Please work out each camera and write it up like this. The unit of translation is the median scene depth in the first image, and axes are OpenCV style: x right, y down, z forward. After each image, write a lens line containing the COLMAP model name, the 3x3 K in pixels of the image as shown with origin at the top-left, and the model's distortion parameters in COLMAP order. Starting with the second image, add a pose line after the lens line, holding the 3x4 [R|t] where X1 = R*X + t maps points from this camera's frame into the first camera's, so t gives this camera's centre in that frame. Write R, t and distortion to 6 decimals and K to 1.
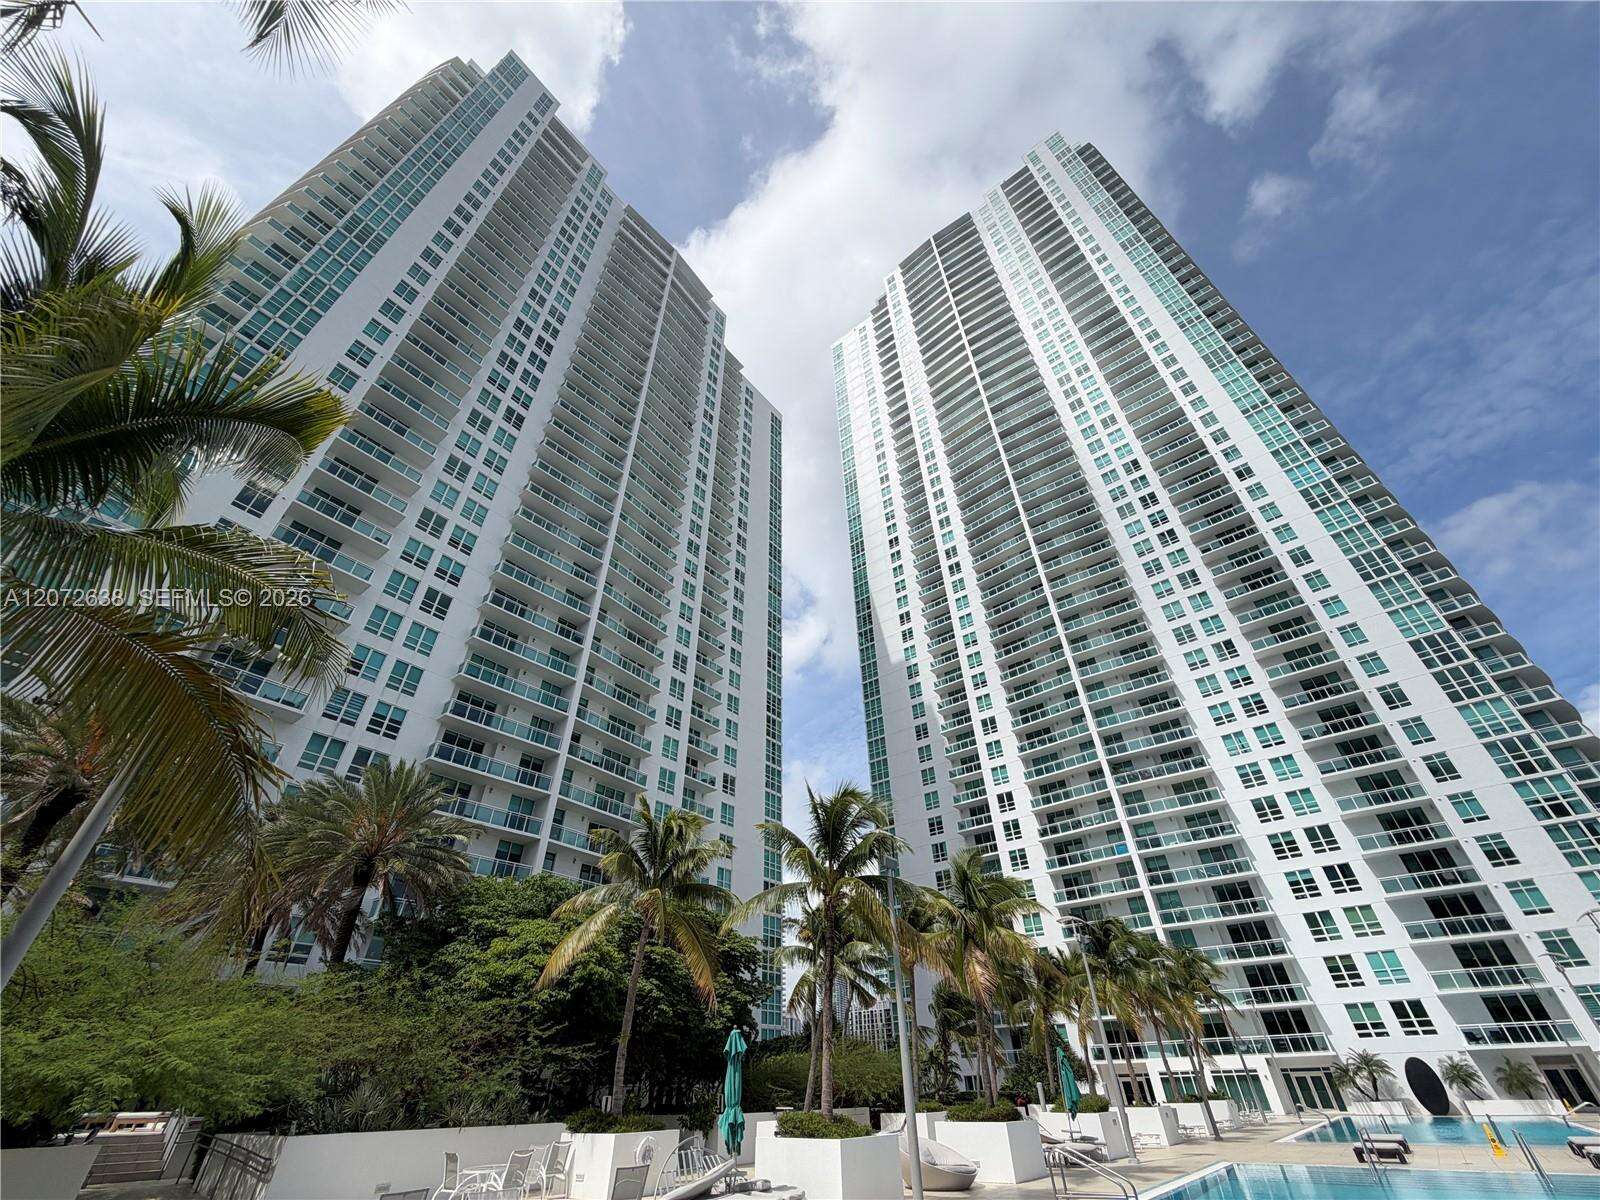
lens RADIAL K [[635.2, 0, 798.3], [0, 635.2, 602.1], [0, 0, 1]] dist [-0.000760, 0.000201]
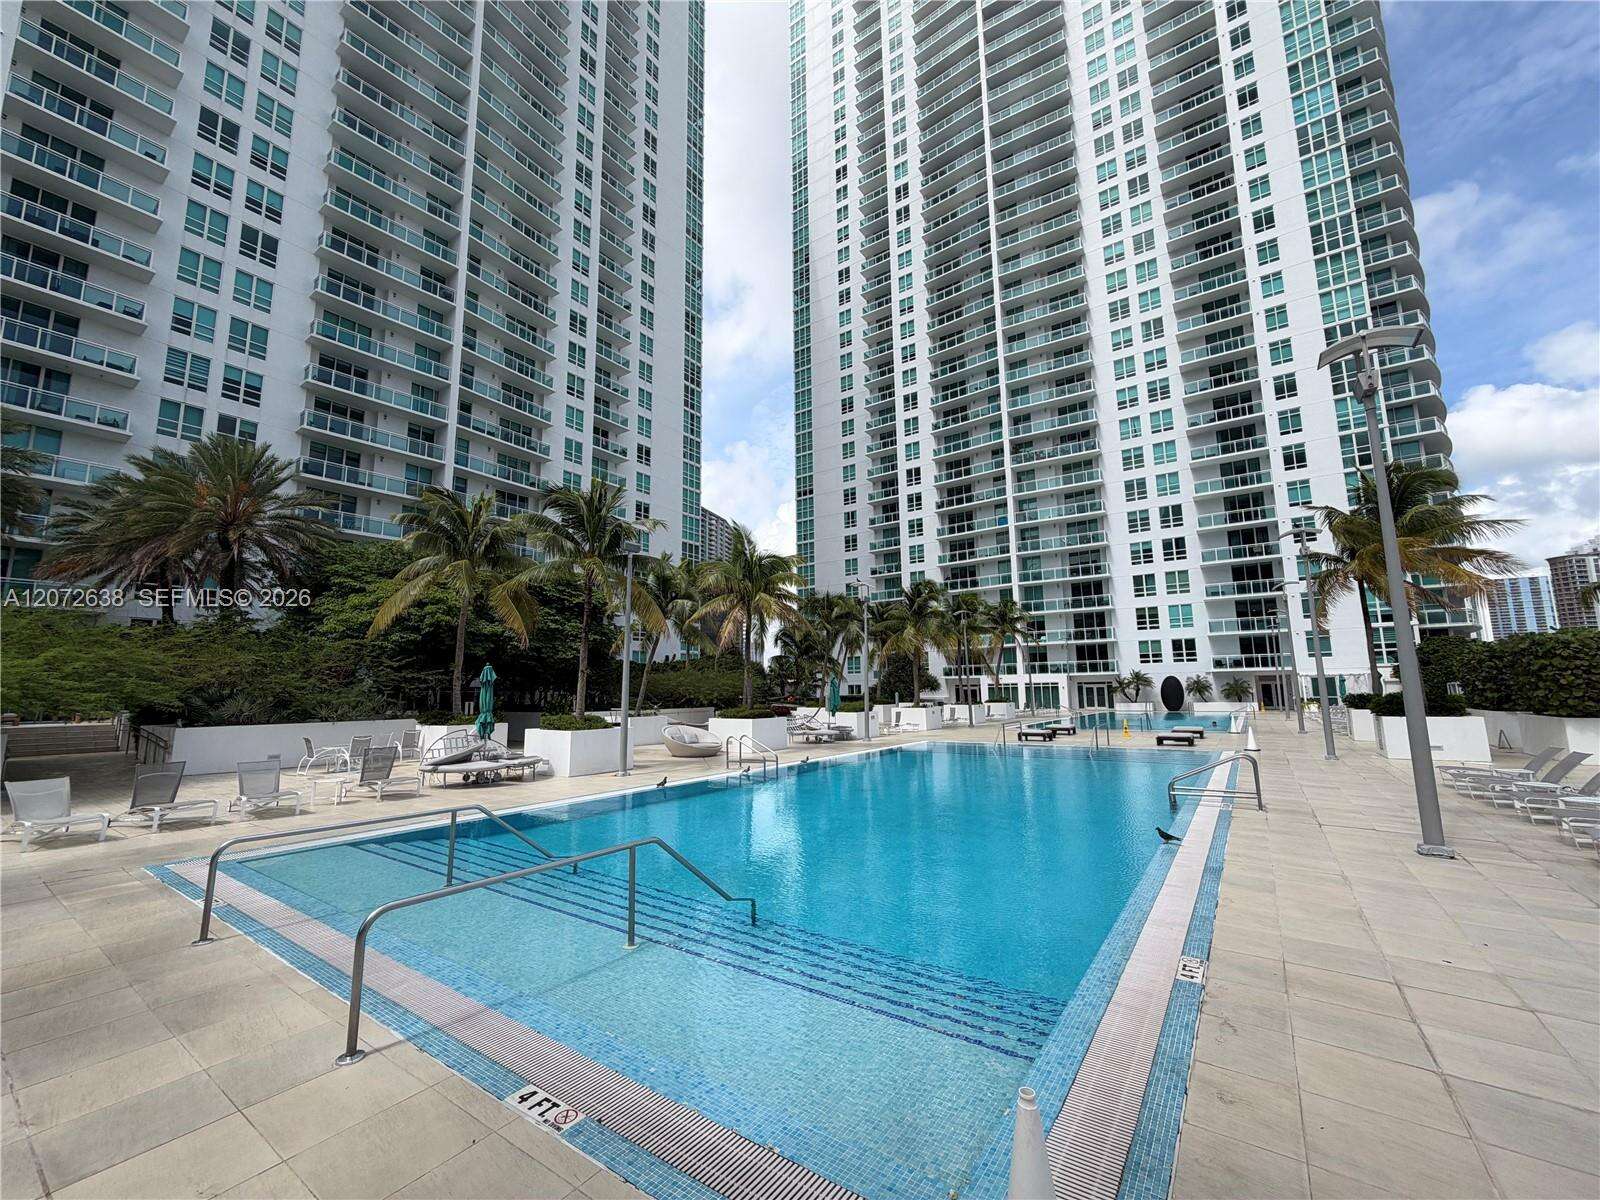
lens RADIAL K [[635.2, 0, 798.3], [0, 635.2, 602.1], [0, 0, 1]] dist [-0.000760, 0.000201]
pose [[0.998566, 0.010676, 0.052462, 0.095733], [-0.035173, 0.869598, 0.492506, -0.021250], [-0.040363, -0.493645, 0.868726, -0.018994]]
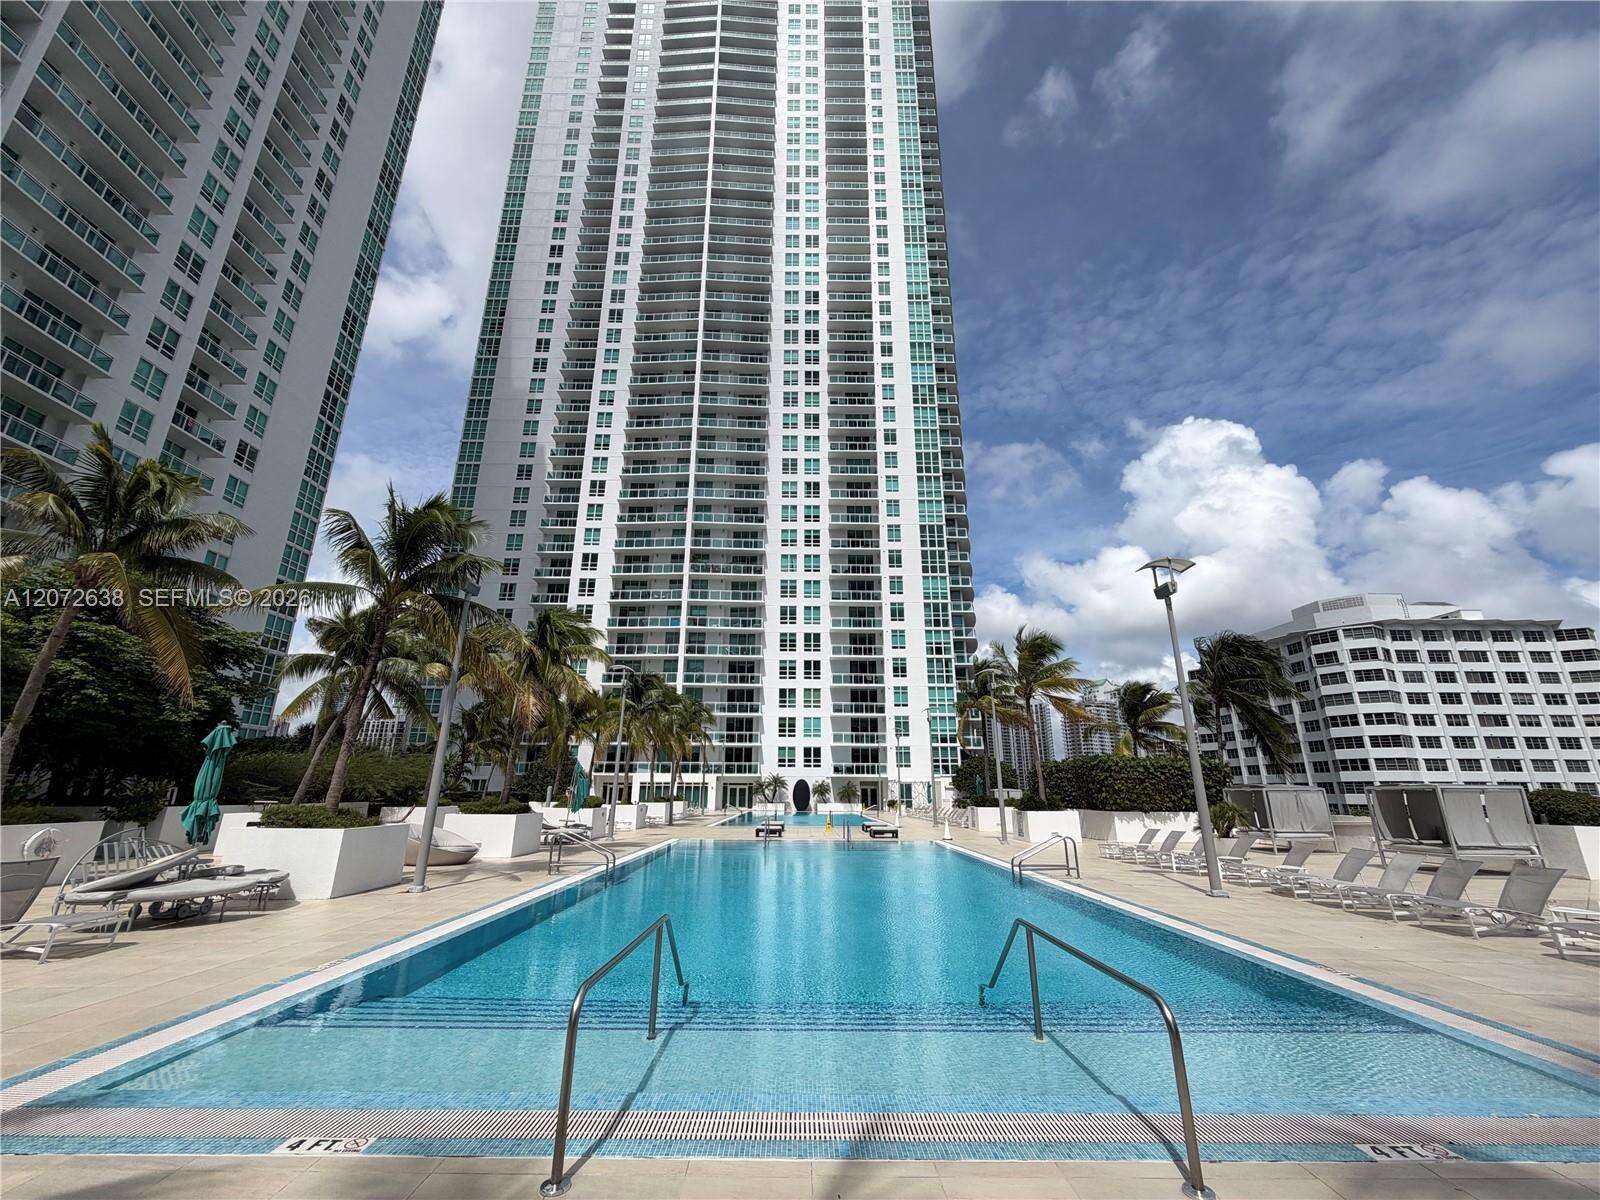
lens RADIAL K [[635.2, 0, 798.3], [0, 635.2, 602.1], [0, 0, 1]] dist [-0.000760, 0.000201]
pose [[0.781490, 0.198690, 0.591435, -0.006889], [-0.396193, 0.890321, 0.224408, 0.007516], [-0.481980, -0.409695, 0.774497, 0.009341]]
